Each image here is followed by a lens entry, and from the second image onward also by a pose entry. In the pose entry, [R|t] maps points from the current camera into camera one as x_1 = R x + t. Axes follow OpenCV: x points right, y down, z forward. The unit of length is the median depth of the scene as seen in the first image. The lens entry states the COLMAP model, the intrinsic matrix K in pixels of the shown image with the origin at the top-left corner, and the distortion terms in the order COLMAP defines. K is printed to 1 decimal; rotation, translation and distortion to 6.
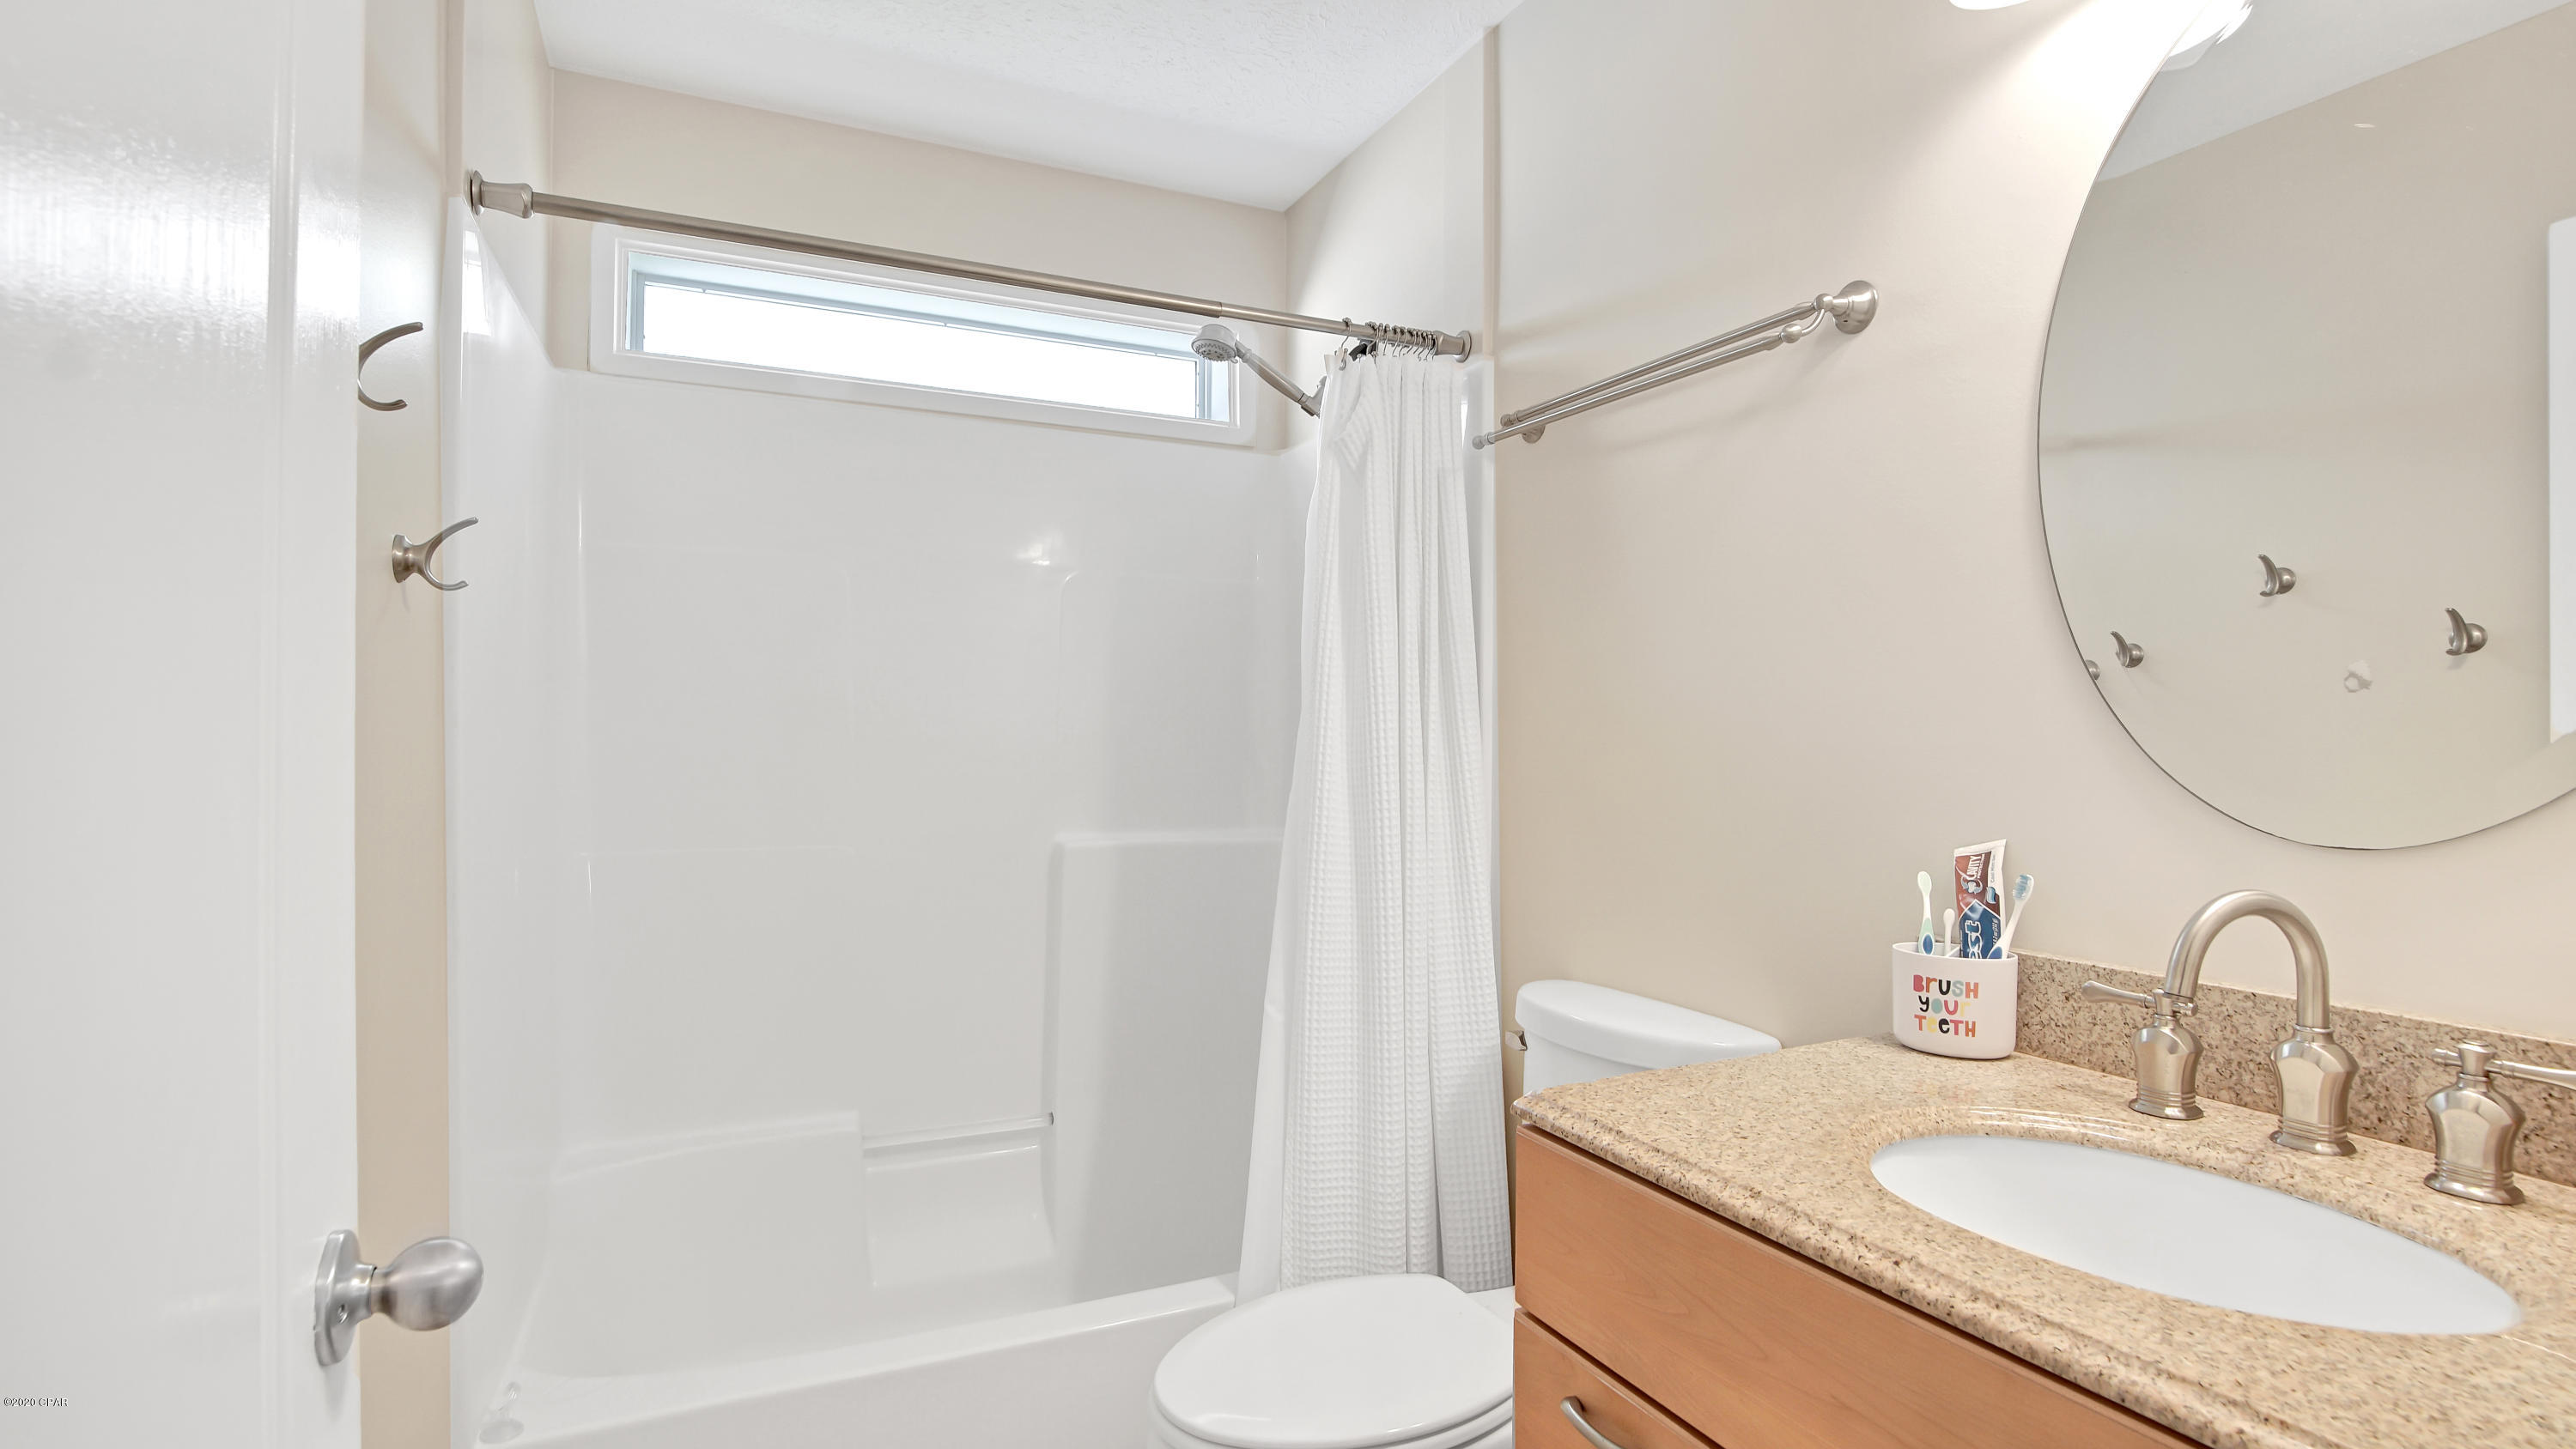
lens RADIAL K [[1194.6, 0, 1288.0], [0, 1194.6, 724.5], [0, 0, 1]] dist [-0.004797, -0.000186]
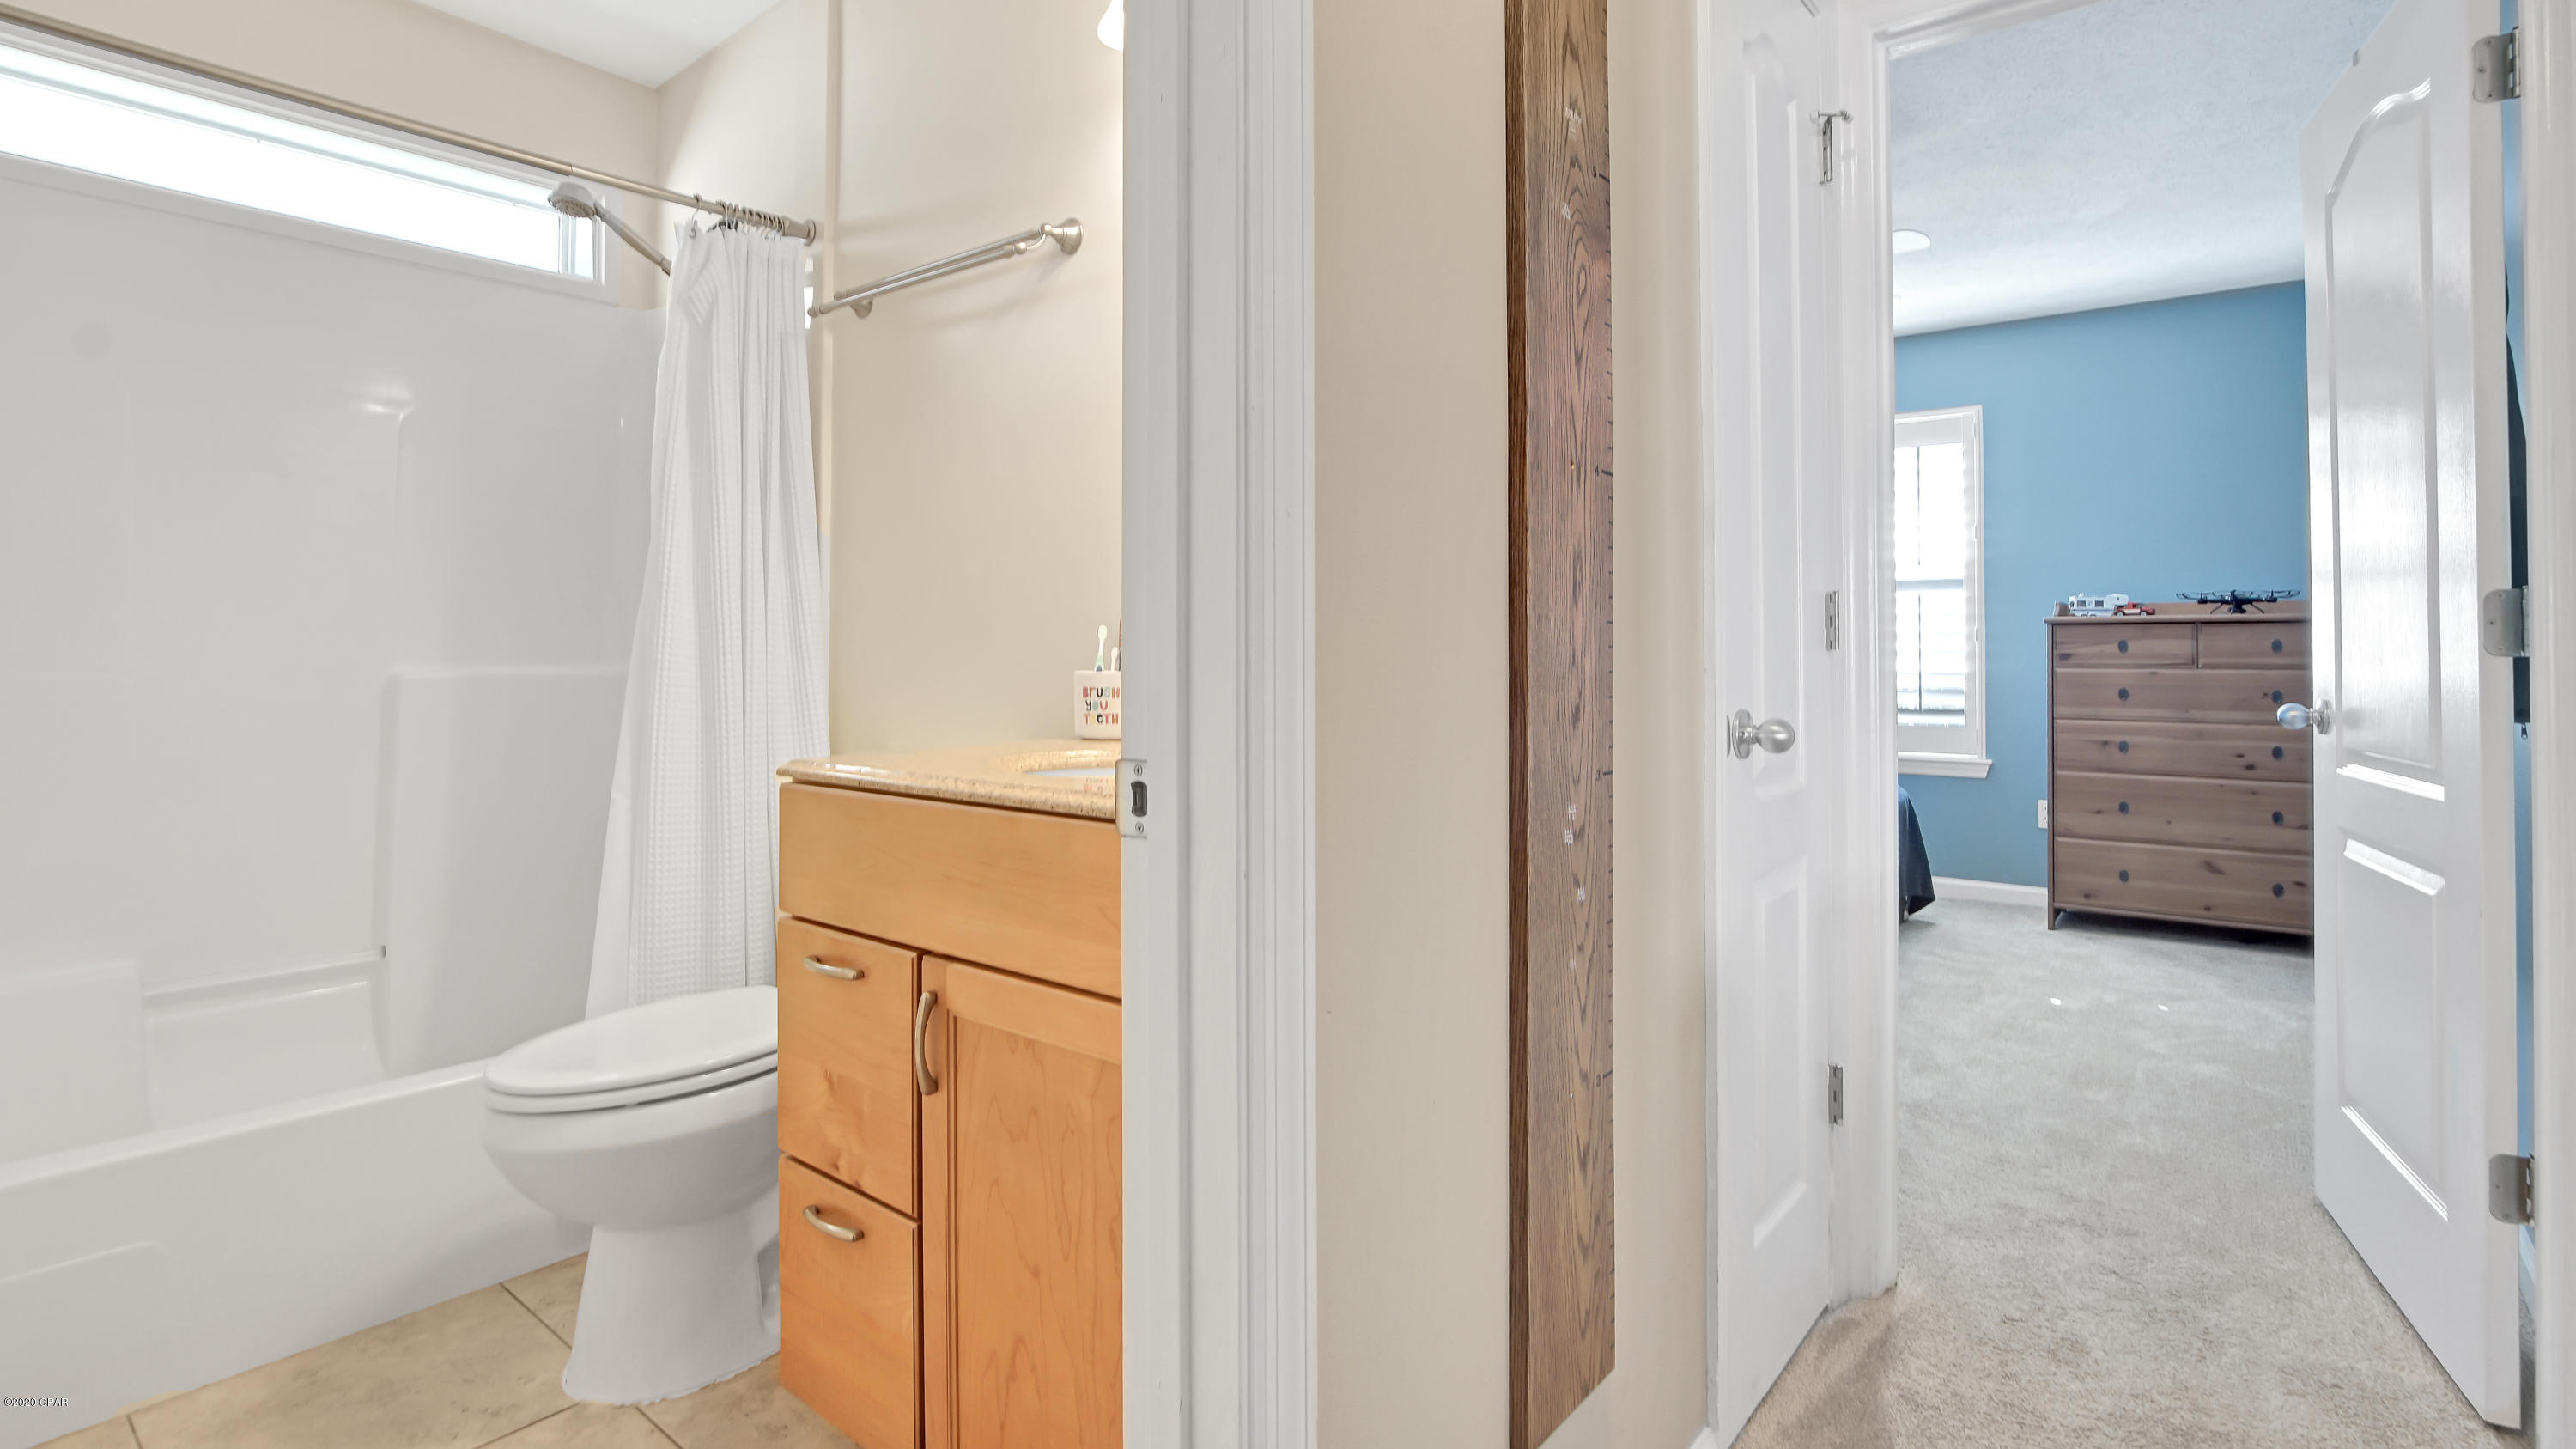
lens RADIAL K [[1215.3, 0, 1293.2], [0, 1215.3, 630.0], [0, 0, 1]] dist [-0.014723, 0.000905]
pose [[0.903513, 0.000164, 0.428560, 0.068593], [0.006296, 0.999887, -0.013657, 0.096861], [-0.428513, 0.015037, 0.903410, -0.285009]]
